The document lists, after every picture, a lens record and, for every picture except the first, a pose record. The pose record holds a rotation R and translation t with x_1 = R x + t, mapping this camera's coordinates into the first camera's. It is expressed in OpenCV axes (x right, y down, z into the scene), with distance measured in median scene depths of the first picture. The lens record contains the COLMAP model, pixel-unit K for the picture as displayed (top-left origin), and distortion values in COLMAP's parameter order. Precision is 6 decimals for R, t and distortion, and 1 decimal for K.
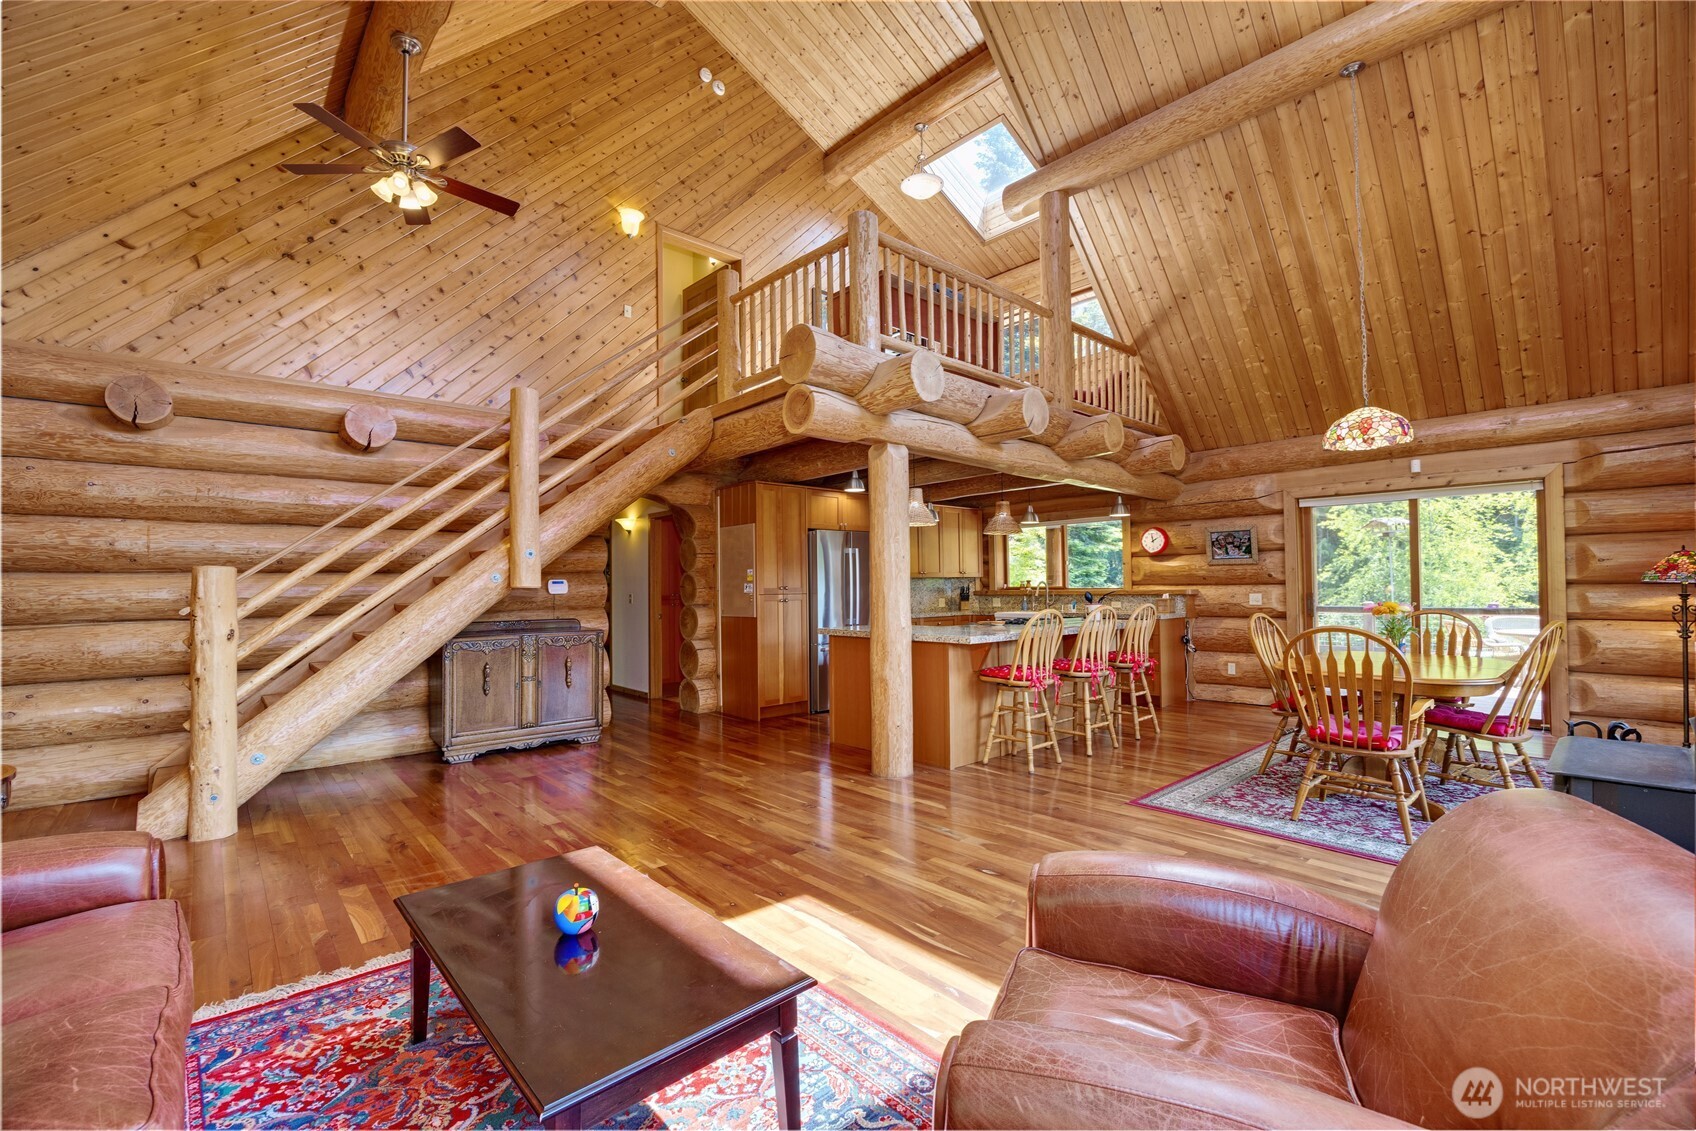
lens RADIAL K [[729.4, 0, 854.9], [0, 729.4, 570.6], [0, 0, 1]] dist [-0.012727, 0.000092]
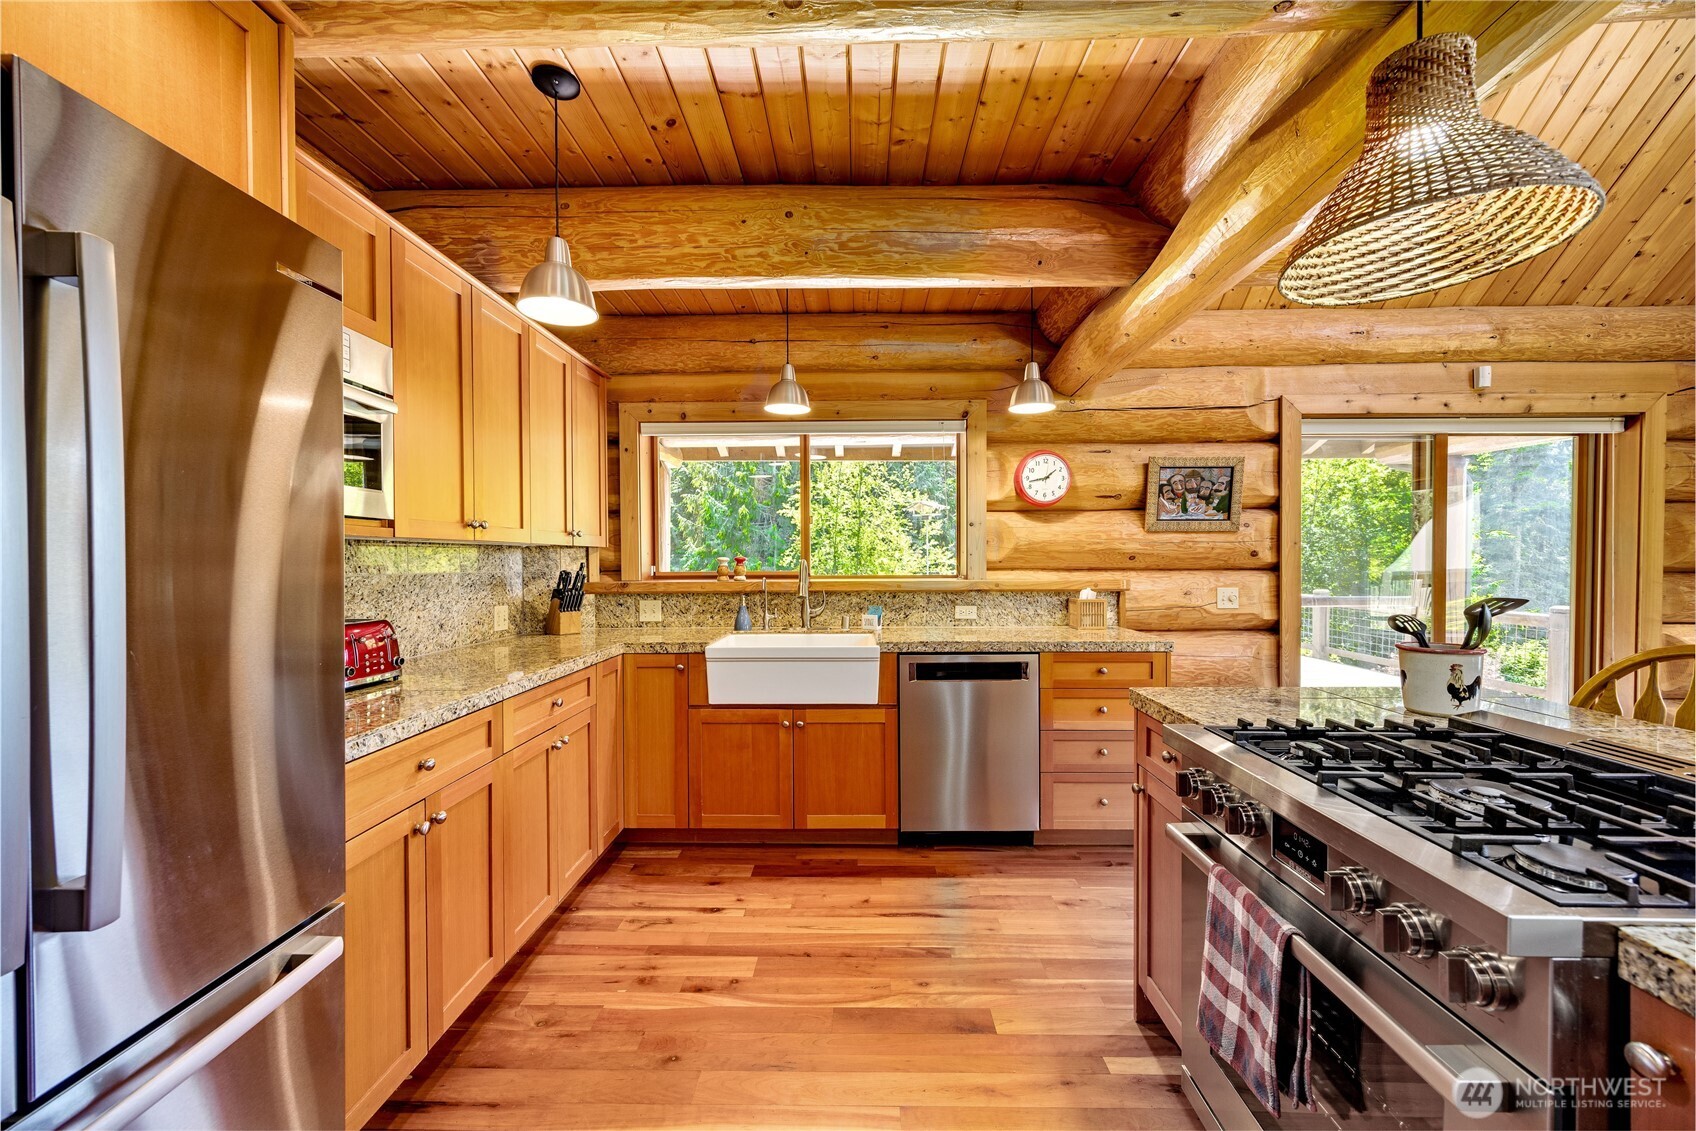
lens RADIAL K [[650.9, 0, 848.0], [0, 650.9, 565.5], [0, 0, 1]] dist [0.000436, -0.000302]
pose [[0.688031, 0.005891, 0.725657, 0.009742], [-0.020445, 0.999727, 0.011269, 0.015249], [-0.725393, -0.022589, 0.687964, 0.845077]]
